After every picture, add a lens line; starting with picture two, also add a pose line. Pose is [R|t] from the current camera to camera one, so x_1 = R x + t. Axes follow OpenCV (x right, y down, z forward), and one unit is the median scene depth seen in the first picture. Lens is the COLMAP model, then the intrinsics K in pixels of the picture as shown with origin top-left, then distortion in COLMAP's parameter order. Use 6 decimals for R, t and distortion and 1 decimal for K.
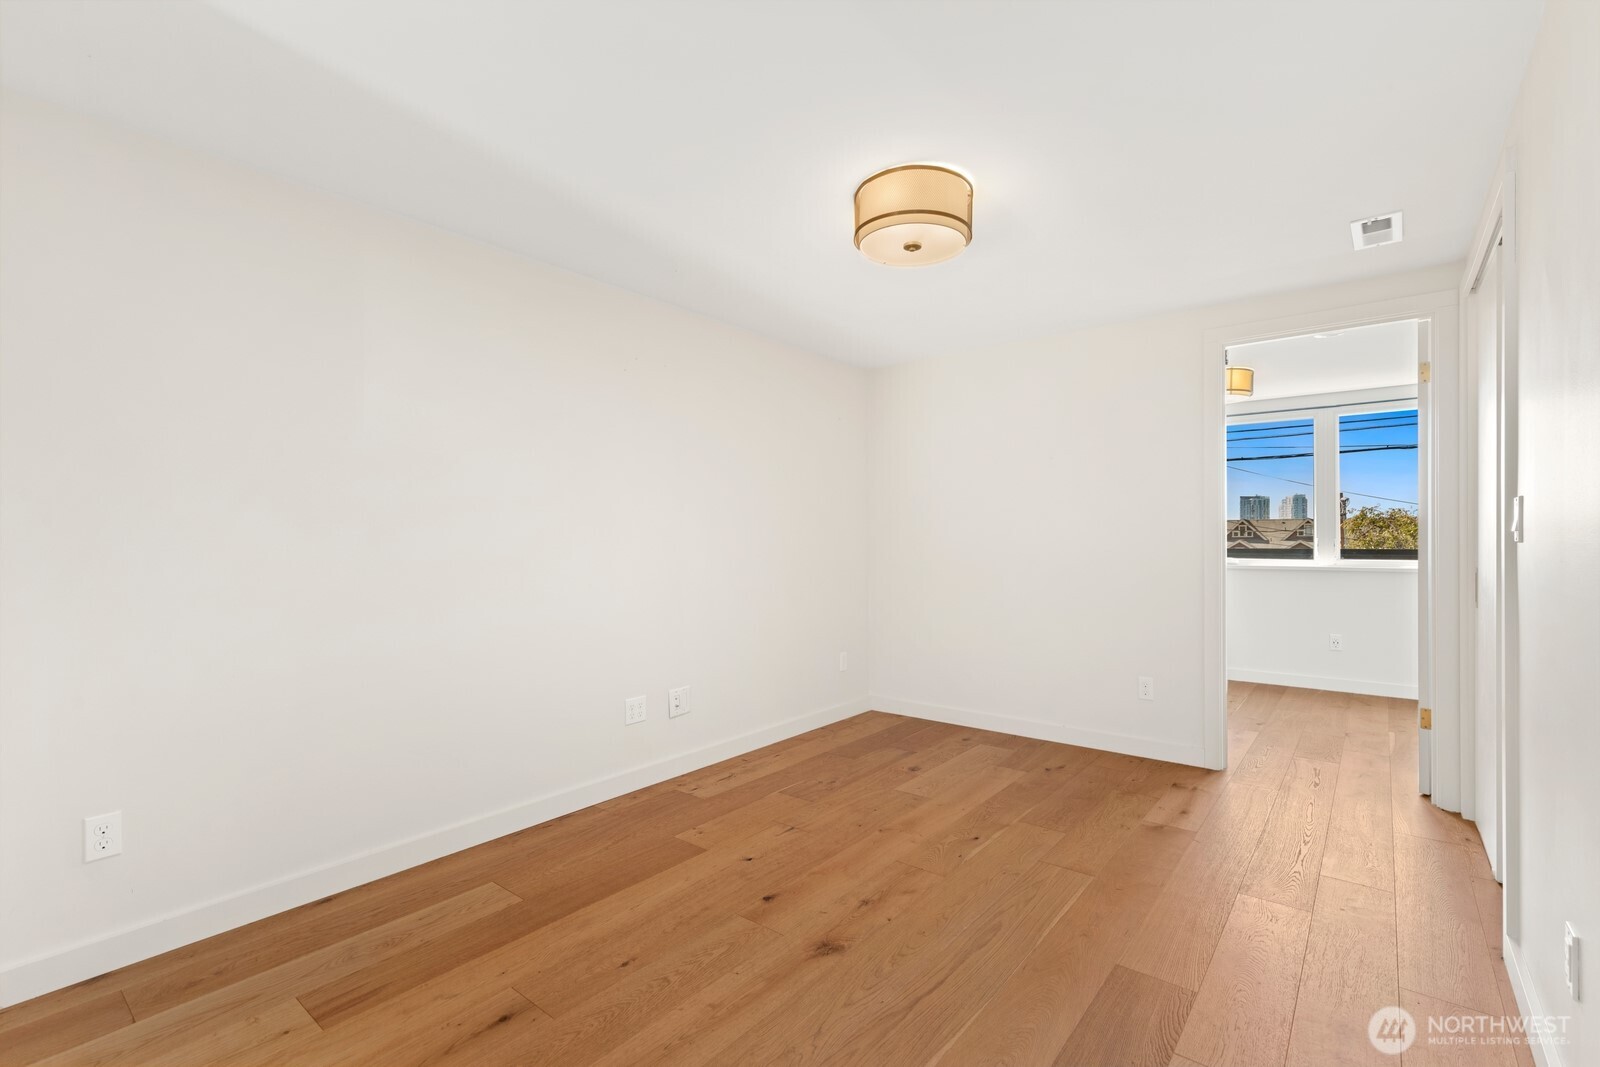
lens RADIAL K [[719.1, 0, 797.9], [0, 719.1, 543.6], [0, 0, 1]] dist [0.008123, -0.000562]
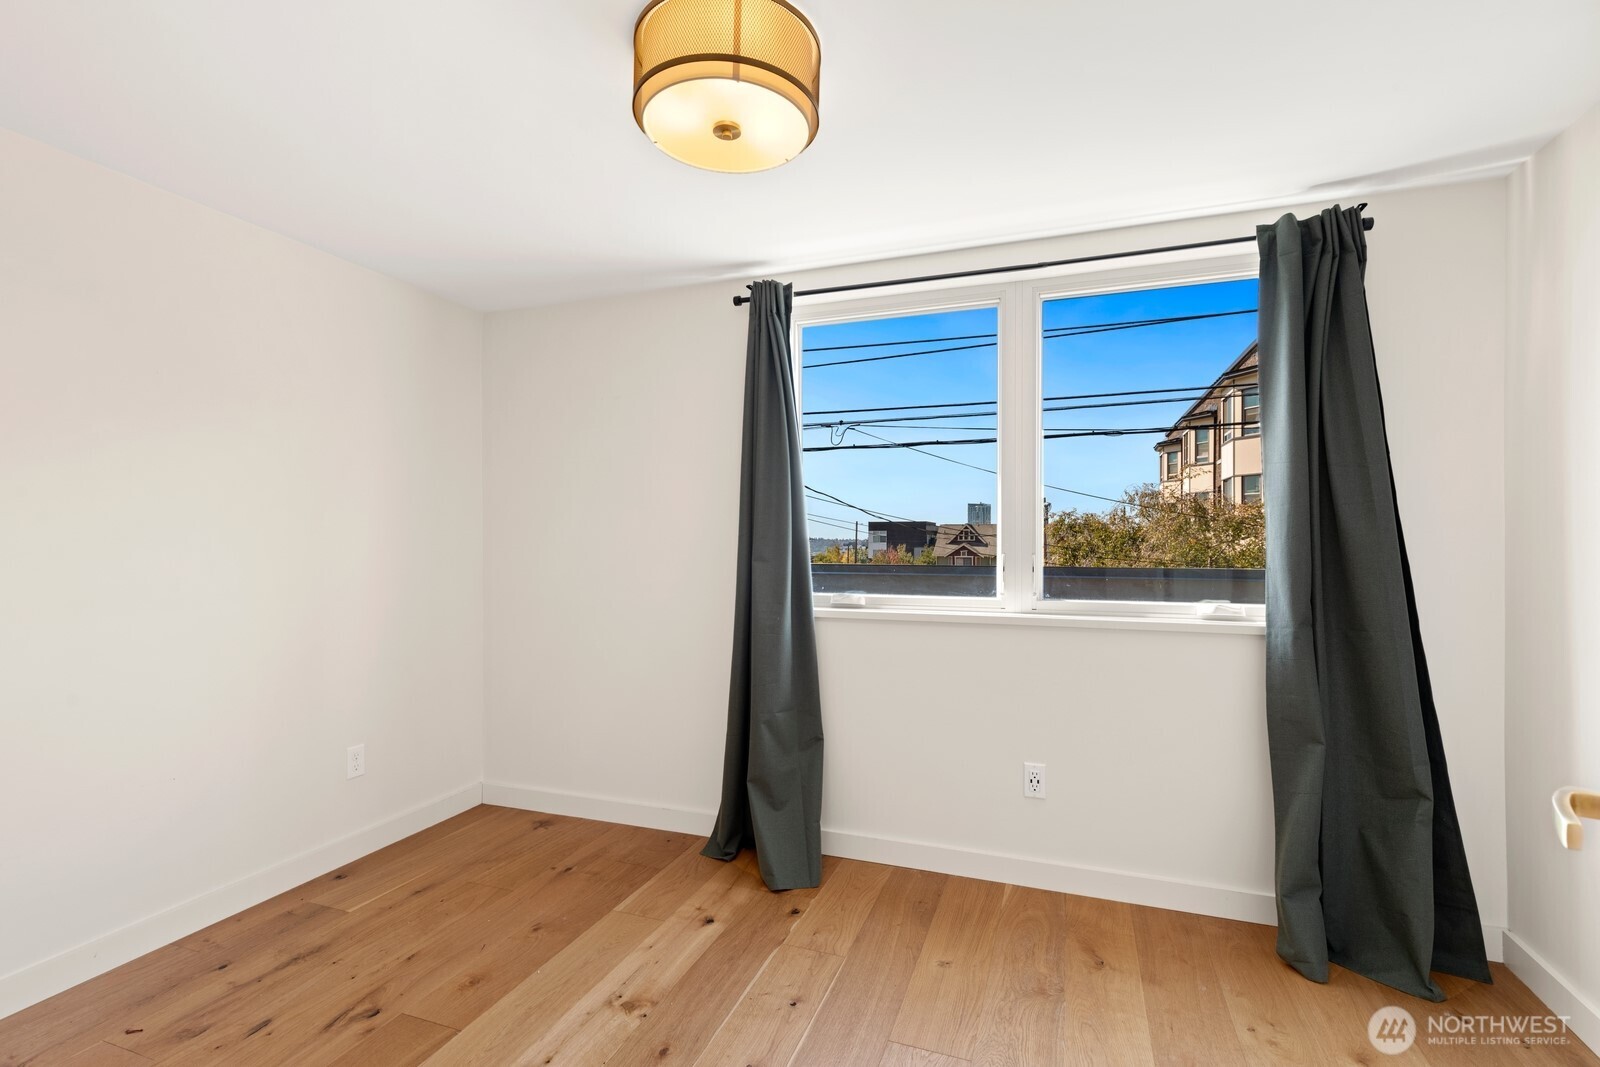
lens RADIAL K [[719.1, 0, 797.9], [0, 719.1, 543.6], [0, 0, 1]] dist [0.008123, -0.000562]
pose [[0.950573, 0.003802, 0.310477, 0.126983], [-0.003236, 0.999992, -0.002339, -0.003189], [-0.310484, 0.001219, 0.950578, 0.169081]]
